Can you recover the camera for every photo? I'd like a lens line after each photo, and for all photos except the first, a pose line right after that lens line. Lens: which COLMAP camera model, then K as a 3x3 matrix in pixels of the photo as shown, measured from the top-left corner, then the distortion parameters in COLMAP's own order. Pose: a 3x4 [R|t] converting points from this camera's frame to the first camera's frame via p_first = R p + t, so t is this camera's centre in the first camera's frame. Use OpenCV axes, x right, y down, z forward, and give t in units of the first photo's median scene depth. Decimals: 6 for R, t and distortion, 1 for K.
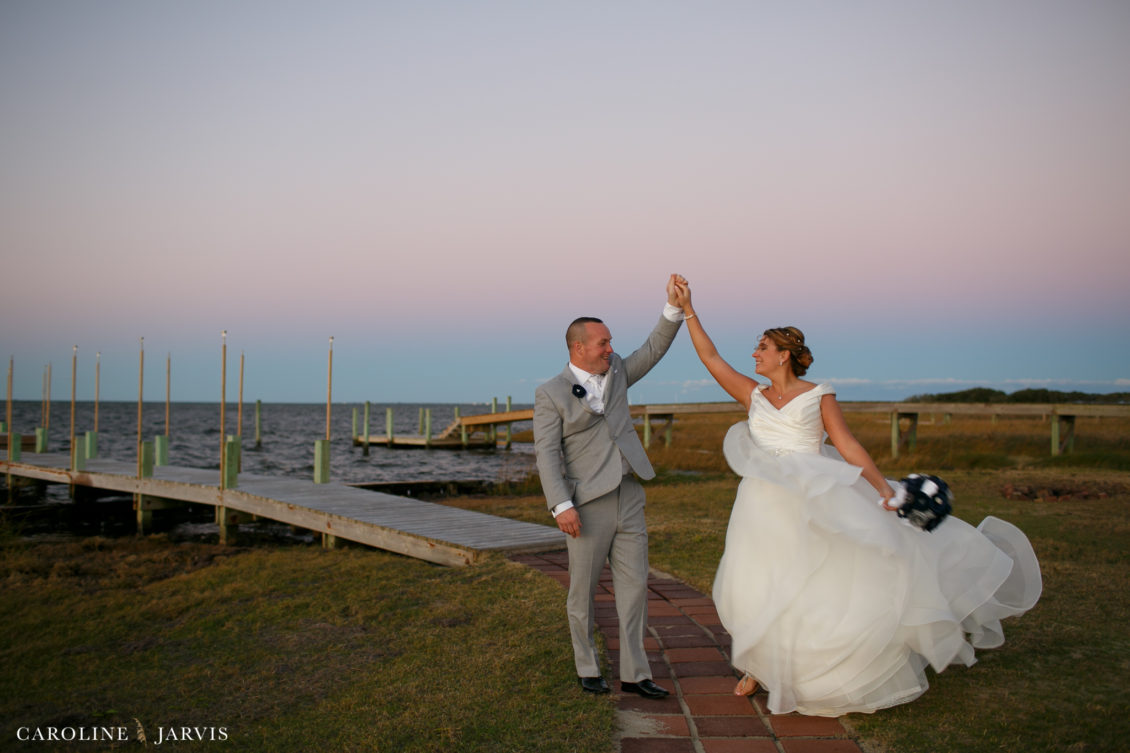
lens RADIAL K [[1087.4, 0, 565.0], [0, 1087.4, 376.5], [0, 0, 1]] dist [-0.099855, 0.132845]
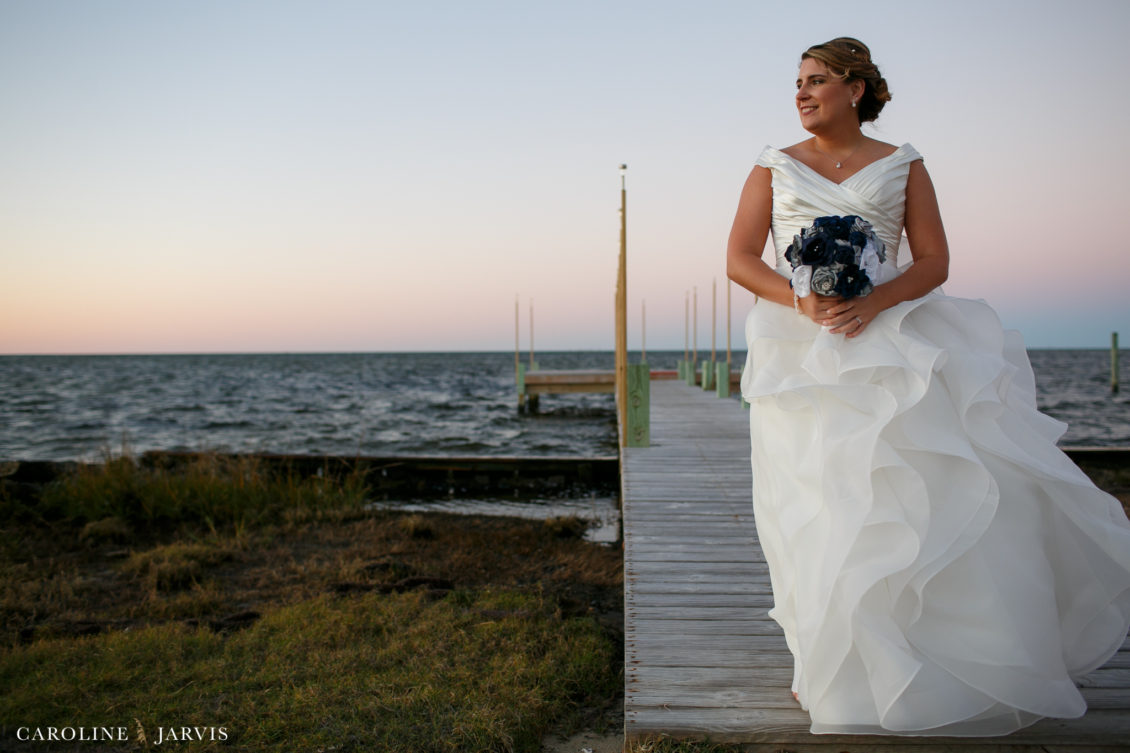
lens RADIAL K [[1087.4, 0, 565.0], [0, 1087.4, 376.5], [0, 0, 1]] dist [-0.099855, 0.132845]
pose [[0.670014, -0.000179, -0.742348, 0.098157], [0.029102, 0.999238, 0.026026, 0.063352], [0.741777, -0.039041, 0.669509, 0.737842]]
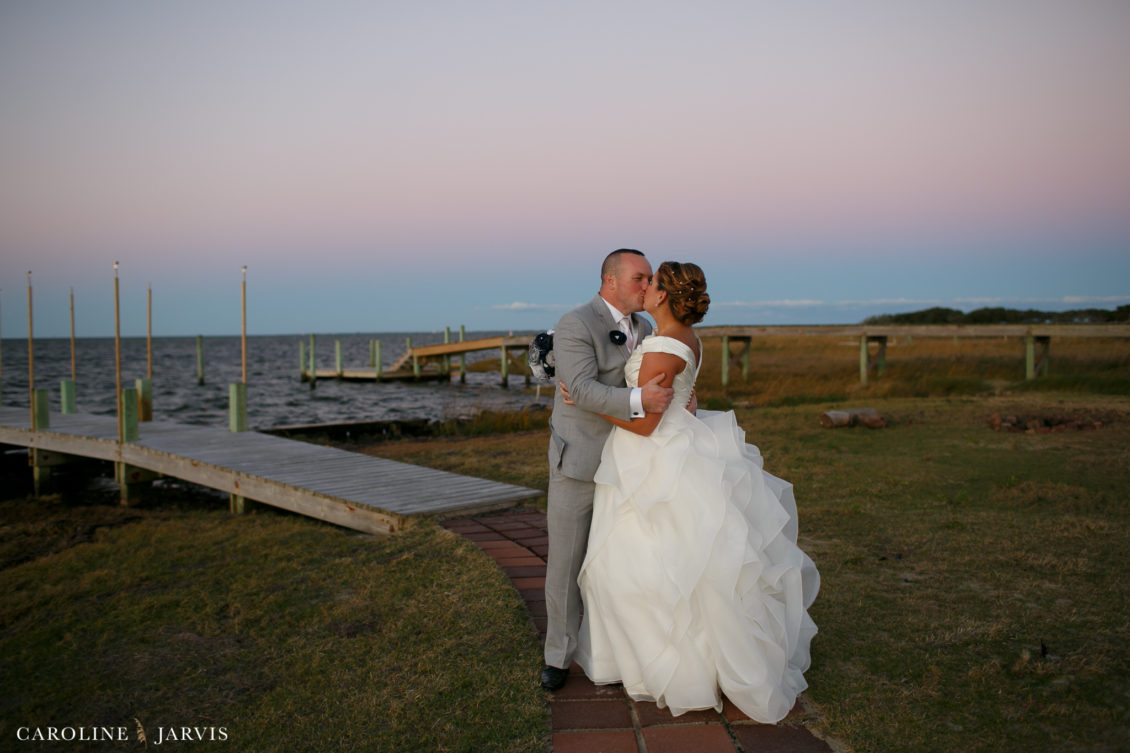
lens RADIAL K [[1087.4, 0, 565.0], [0, 1087.4, 376.5], [0, 0, 1]] dist [-0.099855, 0.132845]
pose [[0.999129, -0.020876, 0.036132, 0.015578], [0.018375, 0.997503, 0.068196, -0.002842], [-0.037466, -0.067473, 0.997017, 0.146621]]
